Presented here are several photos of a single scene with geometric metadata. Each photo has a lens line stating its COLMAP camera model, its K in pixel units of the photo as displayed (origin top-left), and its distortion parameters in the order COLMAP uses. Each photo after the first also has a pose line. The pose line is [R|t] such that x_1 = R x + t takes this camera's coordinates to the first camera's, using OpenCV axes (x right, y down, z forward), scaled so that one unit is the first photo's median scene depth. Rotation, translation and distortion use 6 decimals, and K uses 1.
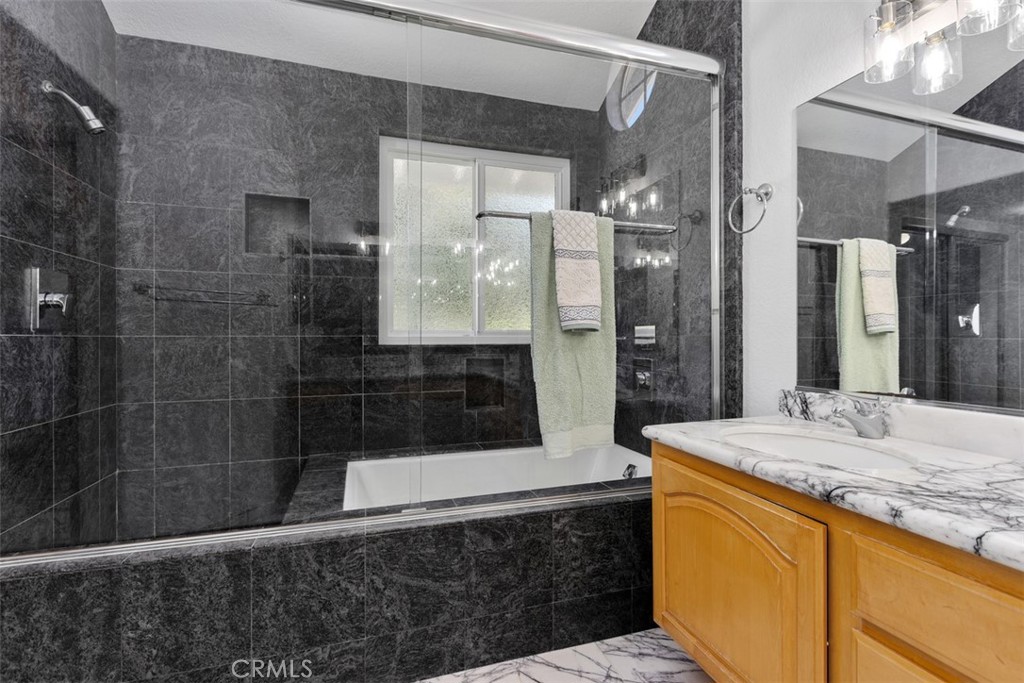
lens RADIAL K [[460.2, 0, 508.1], [0, 460.2, 341.1], [0, 0, 1]] dist [0.001266, -0.001636]
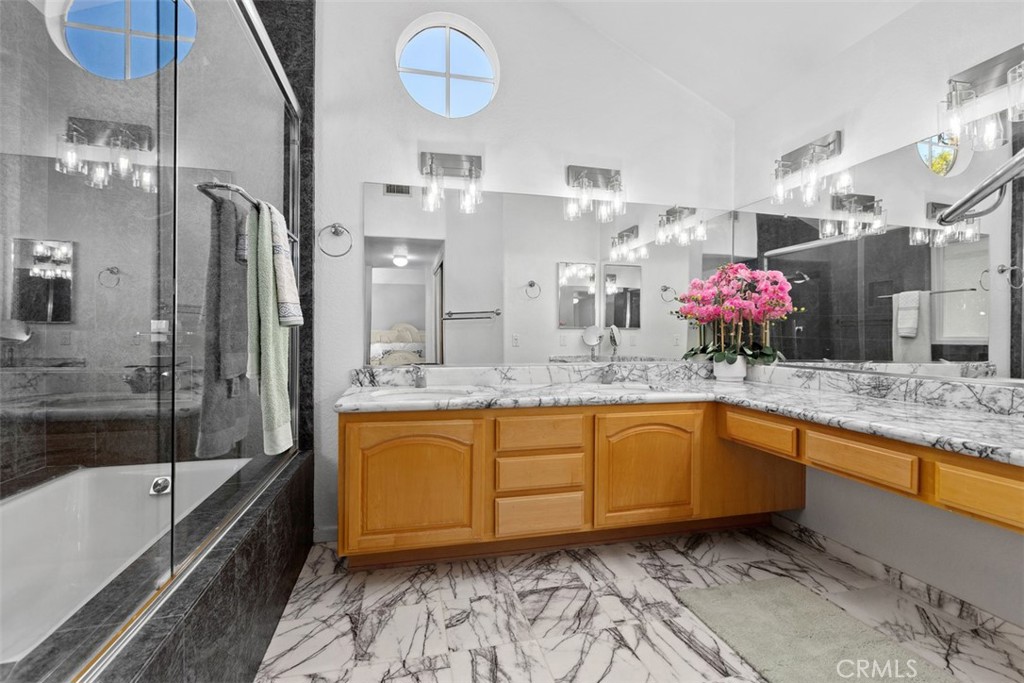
lens RADIAL K [[460.2, 0, 509.1], [0, 460.2, 337.2], [0, 0, 1]] dist [0.001266, -0.001636]
pose [[0.068584, 0.001061, 0.997645, -0.866807], [0.001561, 0.999998, -0.001171, 0.005788], [-0.997644, 0.001637, 0.068582, 0.420277]]
